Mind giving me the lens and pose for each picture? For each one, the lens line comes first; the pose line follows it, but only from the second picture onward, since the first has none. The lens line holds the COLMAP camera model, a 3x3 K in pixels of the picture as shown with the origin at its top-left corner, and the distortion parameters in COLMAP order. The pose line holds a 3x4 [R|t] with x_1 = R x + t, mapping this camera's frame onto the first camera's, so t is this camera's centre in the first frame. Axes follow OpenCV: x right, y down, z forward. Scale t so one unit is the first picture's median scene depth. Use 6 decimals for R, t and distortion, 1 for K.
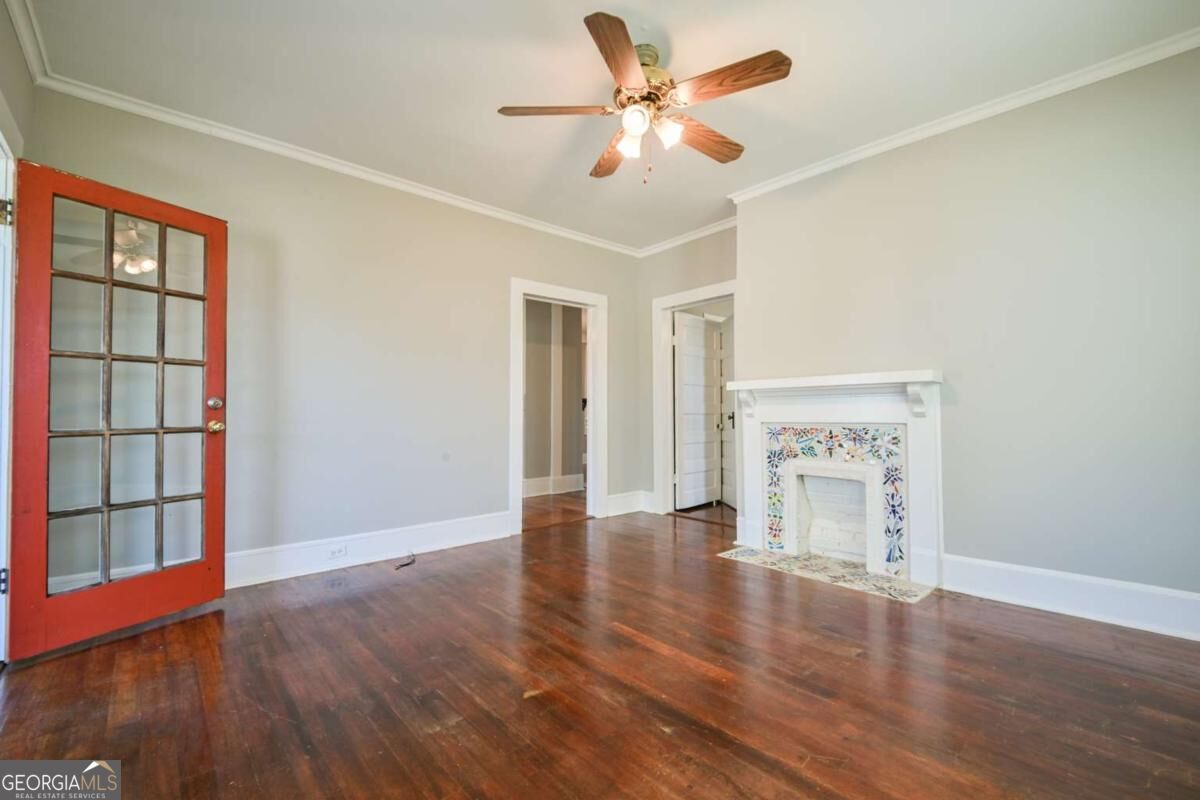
lens RADIAL K [[495.4, 0, 603.2], [0, 495.4, 398.4], [0, 0, 1]] dist [0.001720, -0.008357]
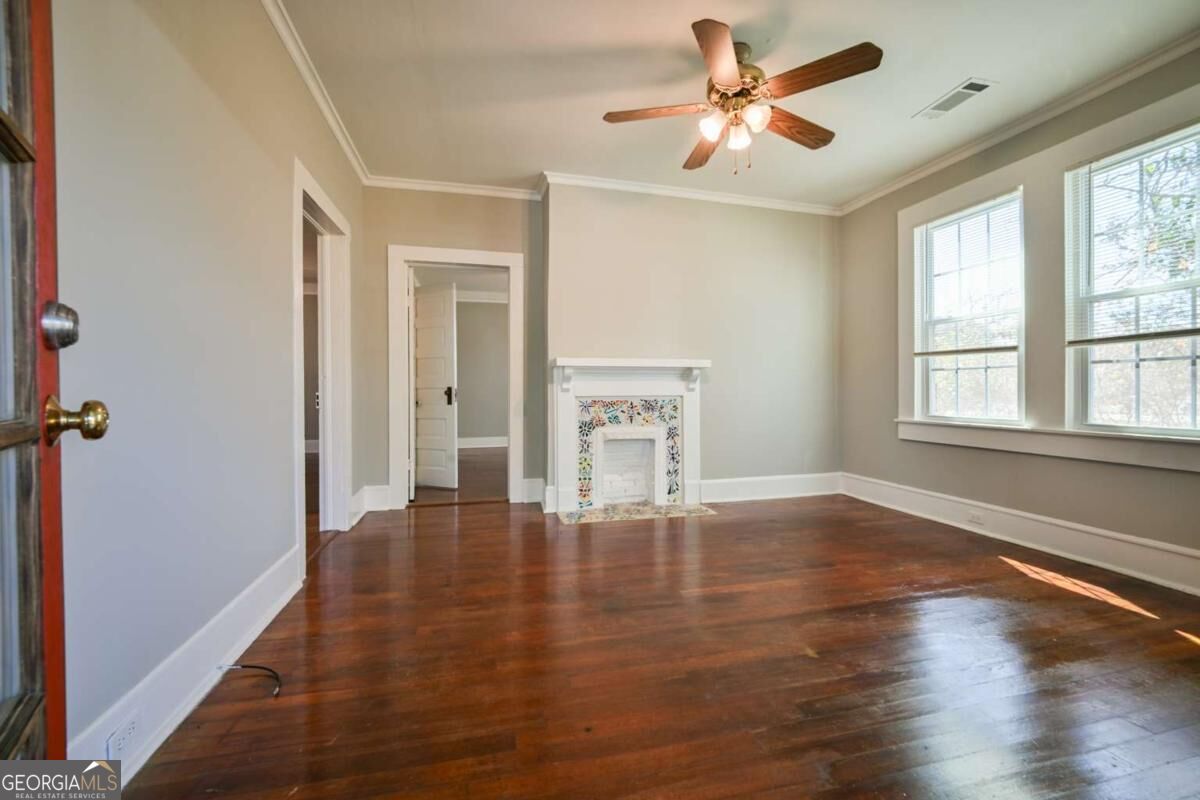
lens RADIAL K [[487.8, 0, 591.0], [0, 487.8, 400.7], [0, 0, 1]] dist [0.000509, -0.000227]
pose [[0.486781, -0.019765, 0.873301, -0.682273], [-0.029694, 0.998792, 0.039156, 0.016031], [-0.873019, -0.044992, 0.485606, 0.496495]]
